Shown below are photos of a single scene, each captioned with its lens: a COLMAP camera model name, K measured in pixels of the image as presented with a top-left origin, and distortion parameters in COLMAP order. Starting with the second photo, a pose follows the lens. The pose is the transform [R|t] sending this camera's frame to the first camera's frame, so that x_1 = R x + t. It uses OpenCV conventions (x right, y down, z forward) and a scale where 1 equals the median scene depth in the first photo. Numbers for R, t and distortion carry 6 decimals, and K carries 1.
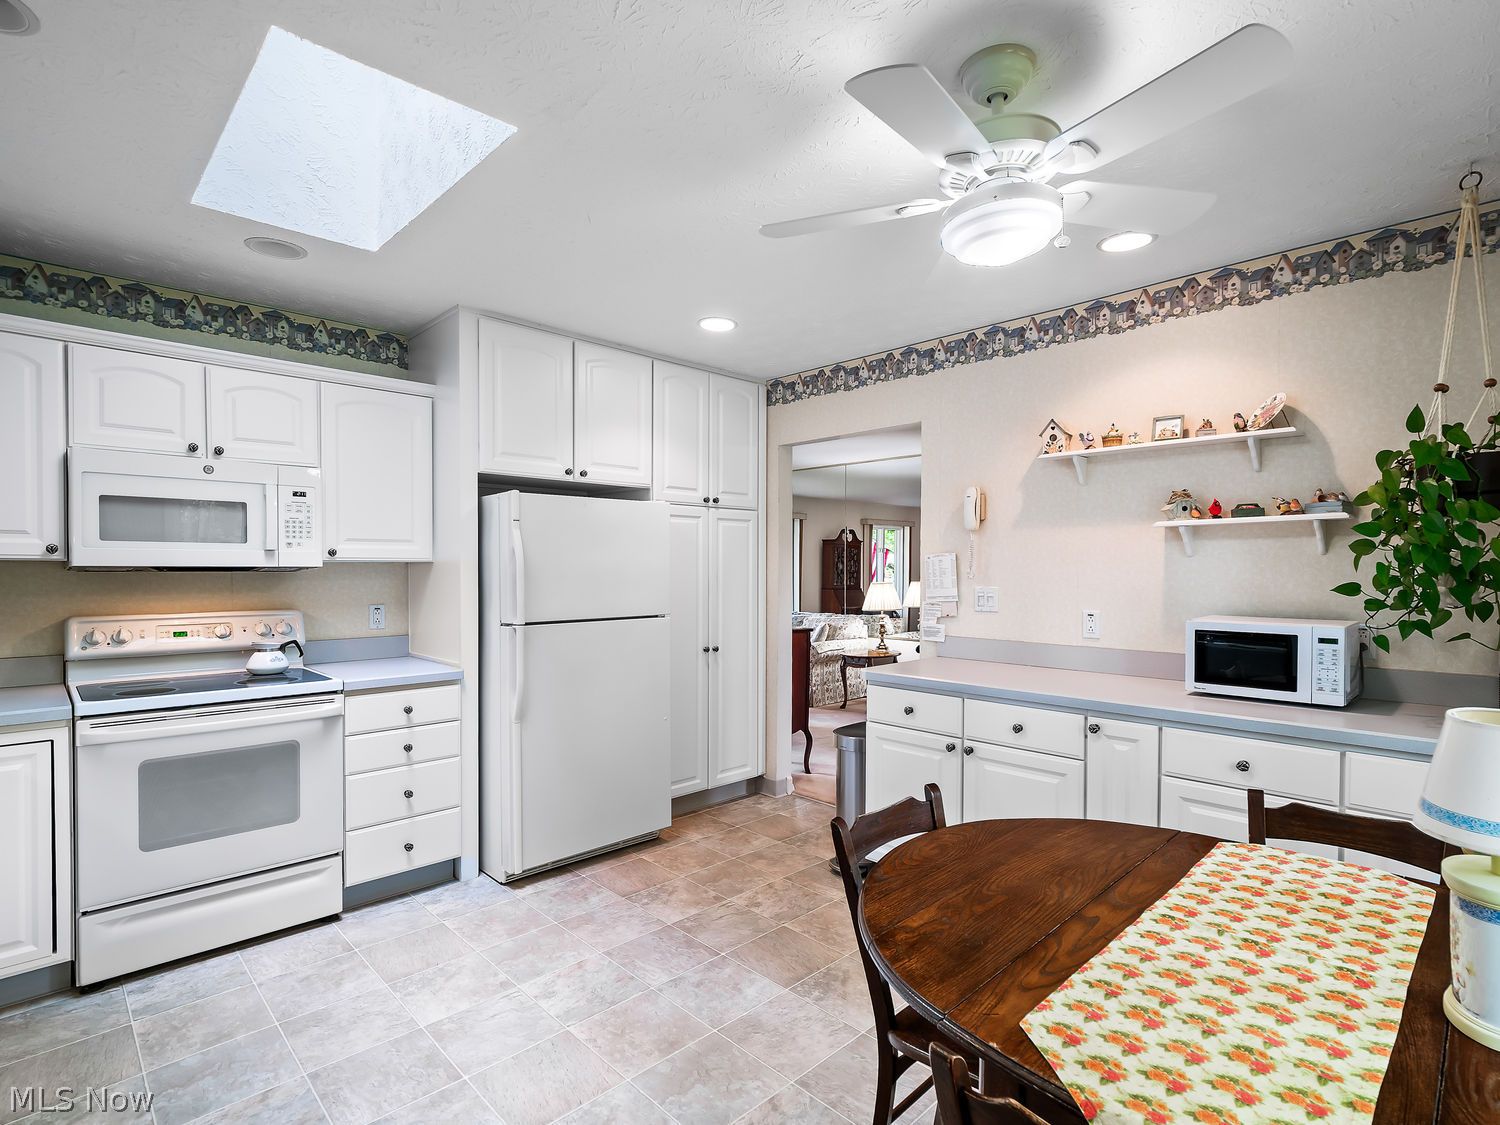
lens RADIAL K [[751.3, 0, 766.7], [0, 751.3, 575.2], [0, 0, 1]] dist [0.000476, -0.000310]
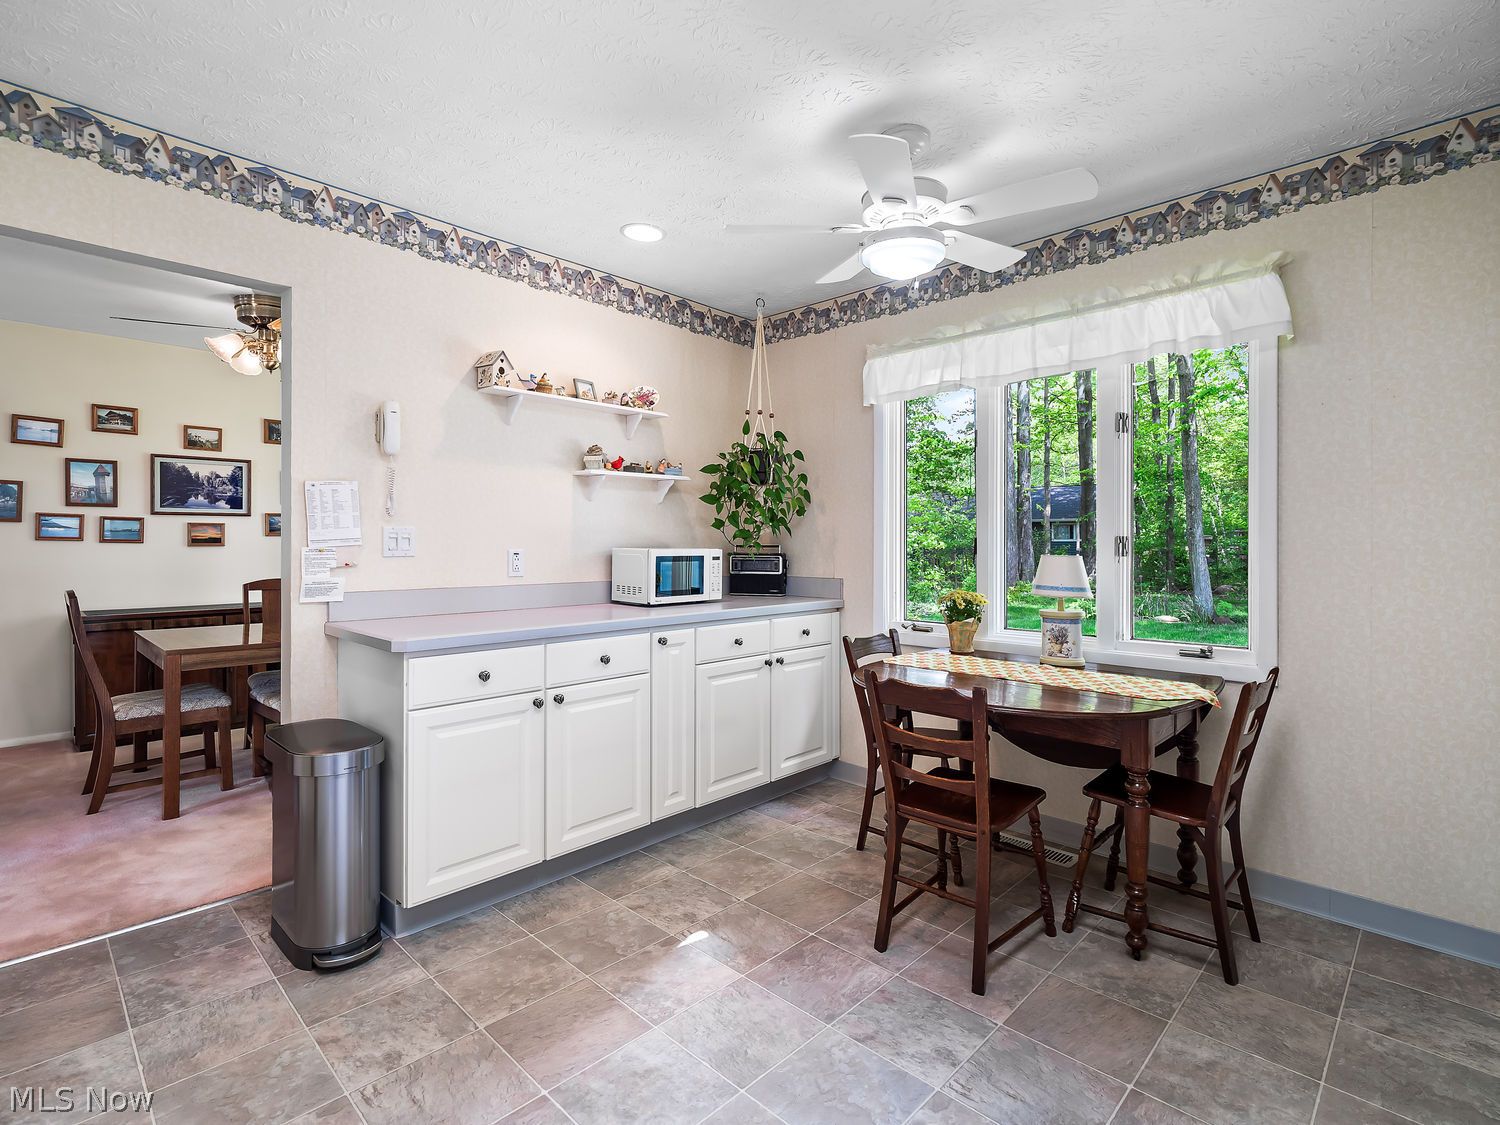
lens RADIAL K [[726.5, 0, 739.1], [0, 726.5, 550.1], [0, 0, 1]] dist [0.000662, 0.000342]
pose [[-0.014951, -0.009849, 0.999840, -0.595696], [0.008921, 0.999910, 0.009983, 0.043730], [-0.999848, 0.009069, -0.014862, 0.760927]]
